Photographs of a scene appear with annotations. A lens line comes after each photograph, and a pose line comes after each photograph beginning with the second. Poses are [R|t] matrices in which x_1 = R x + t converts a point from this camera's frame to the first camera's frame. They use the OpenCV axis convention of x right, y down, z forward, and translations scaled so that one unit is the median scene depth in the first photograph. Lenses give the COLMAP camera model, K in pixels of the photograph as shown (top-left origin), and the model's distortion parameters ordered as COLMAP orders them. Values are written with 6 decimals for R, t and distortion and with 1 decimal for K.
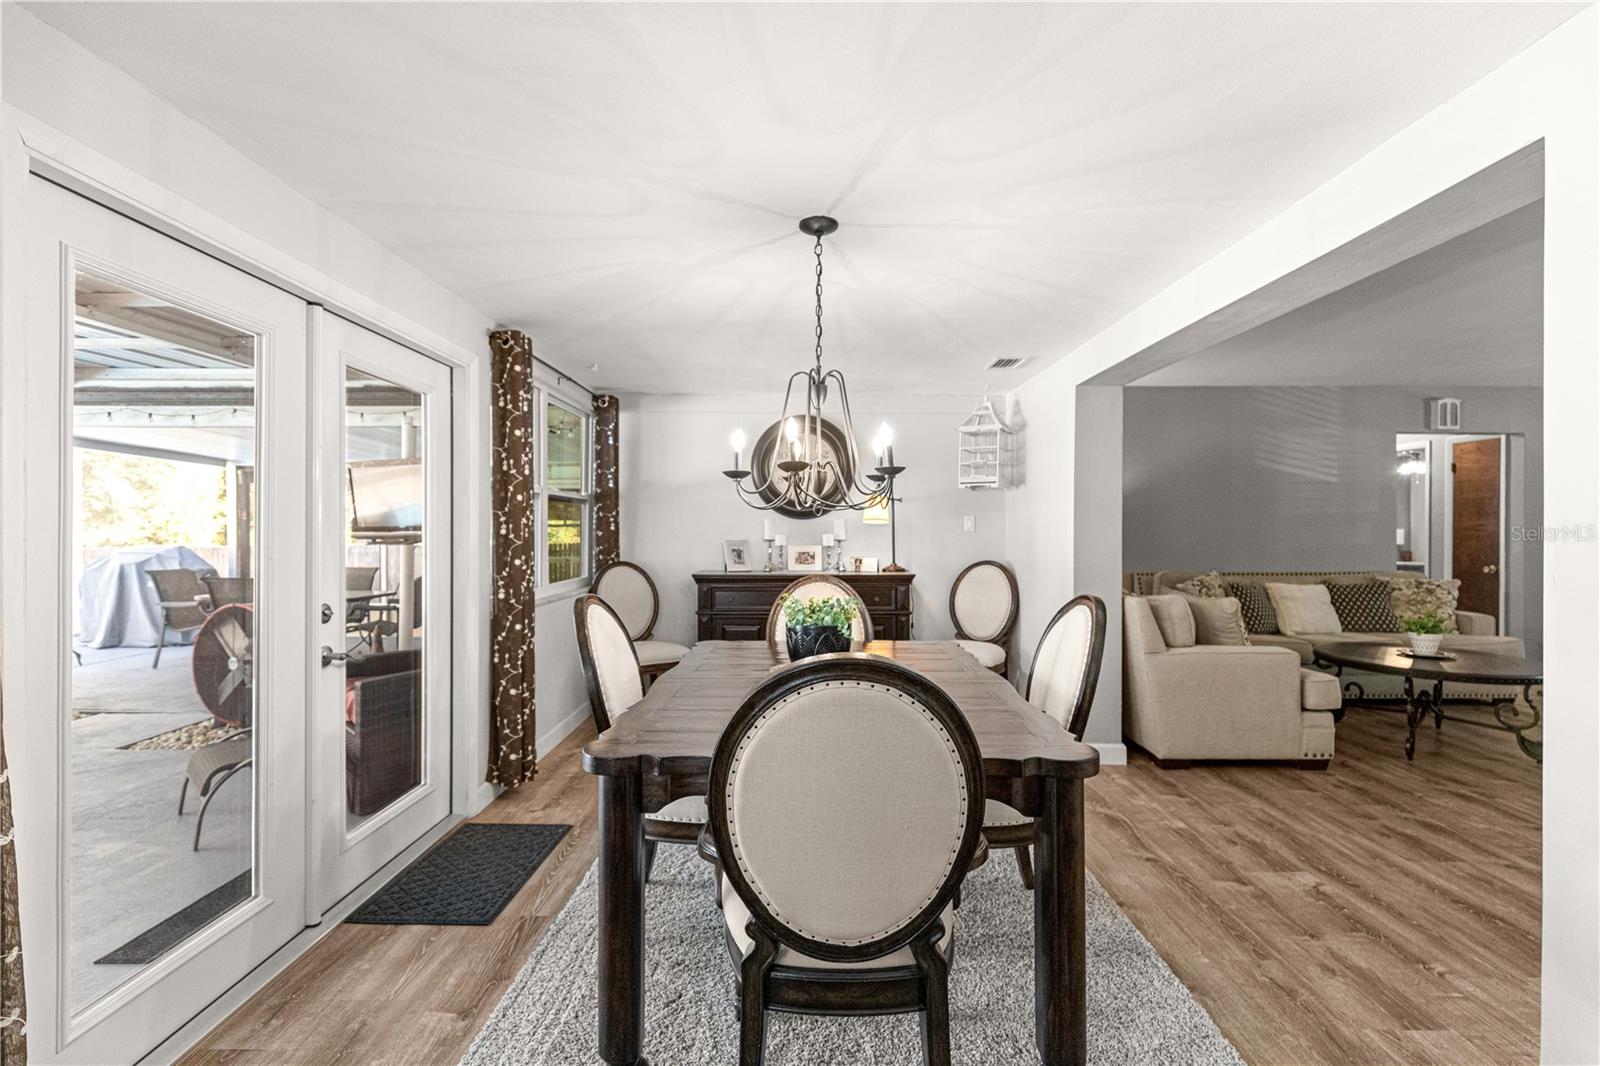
lens RADIAL K [[727.3, 0, 799.8], [0, 727.3, 530.7], [0, 0, 1]] dist [0.007607, -0.001437]
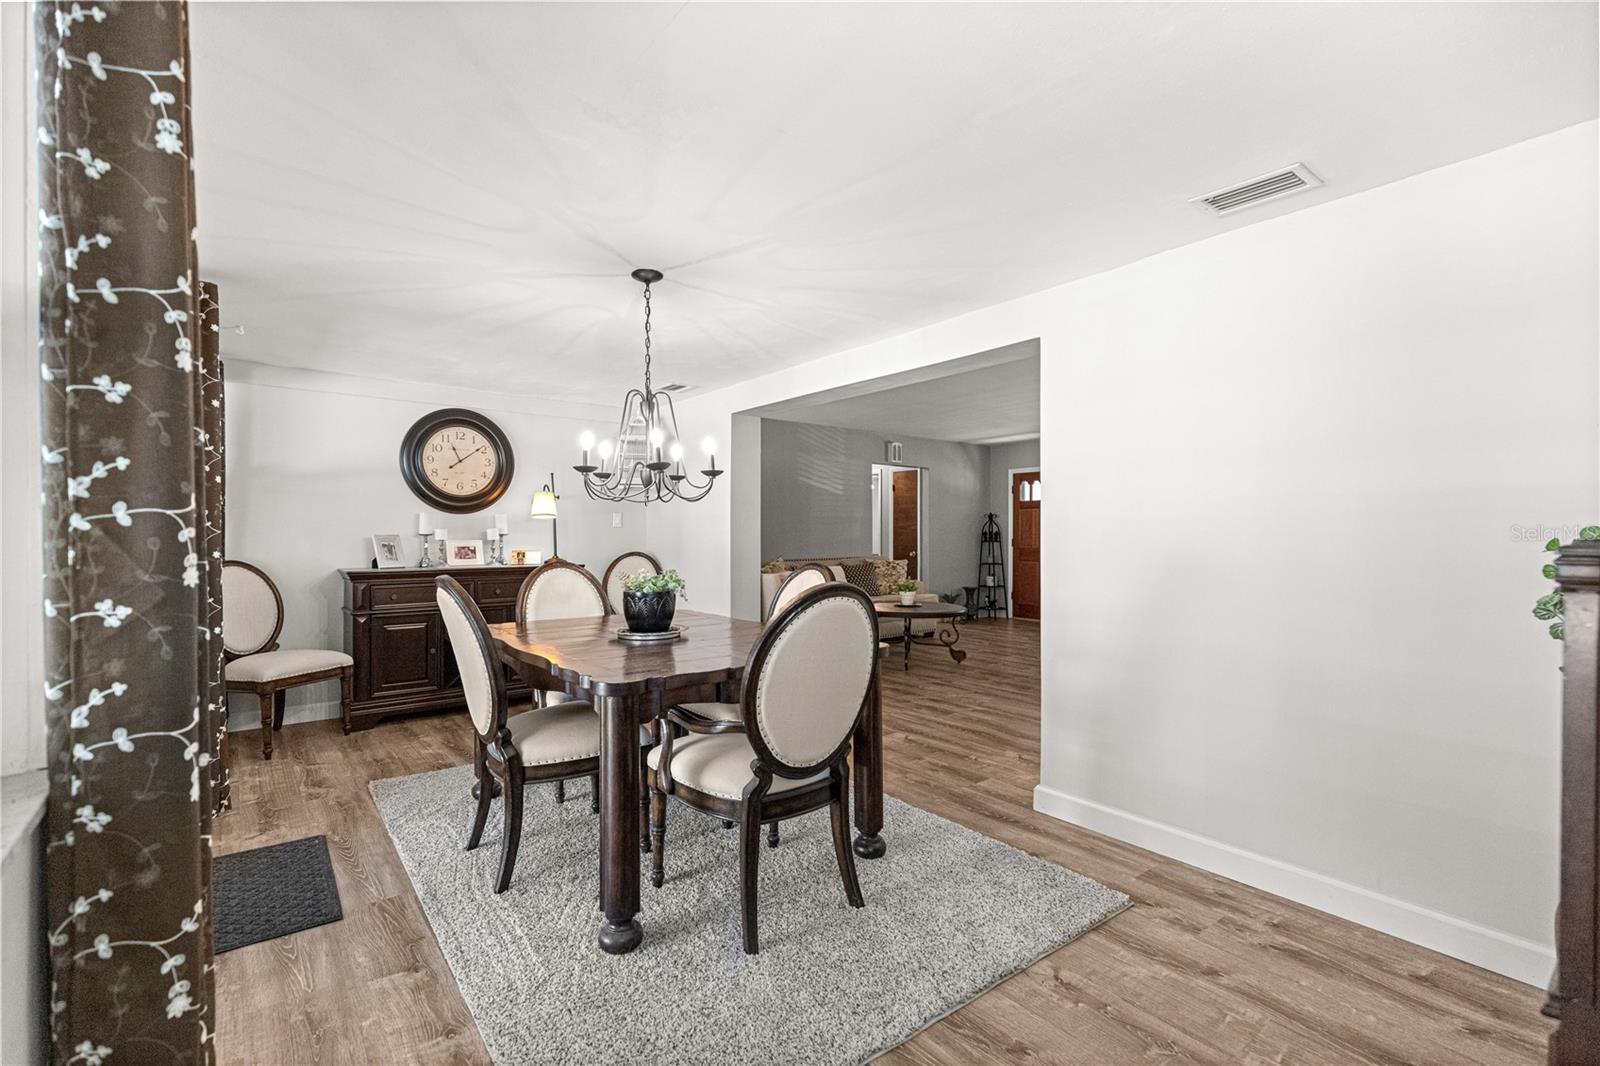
lens RADIAL K [[727.3, 0, 807.4], [0, 727.3, 527.8], [0, 0, 1]] dist [0.007607, -0.001437]
pose [[0.772678, 0.004508, 0.634783, -0.390742], [0.002163, 0.999950, -0.009734, 0.021331], [-0.634795, 0.008894, 0.772629, -0.101644]]
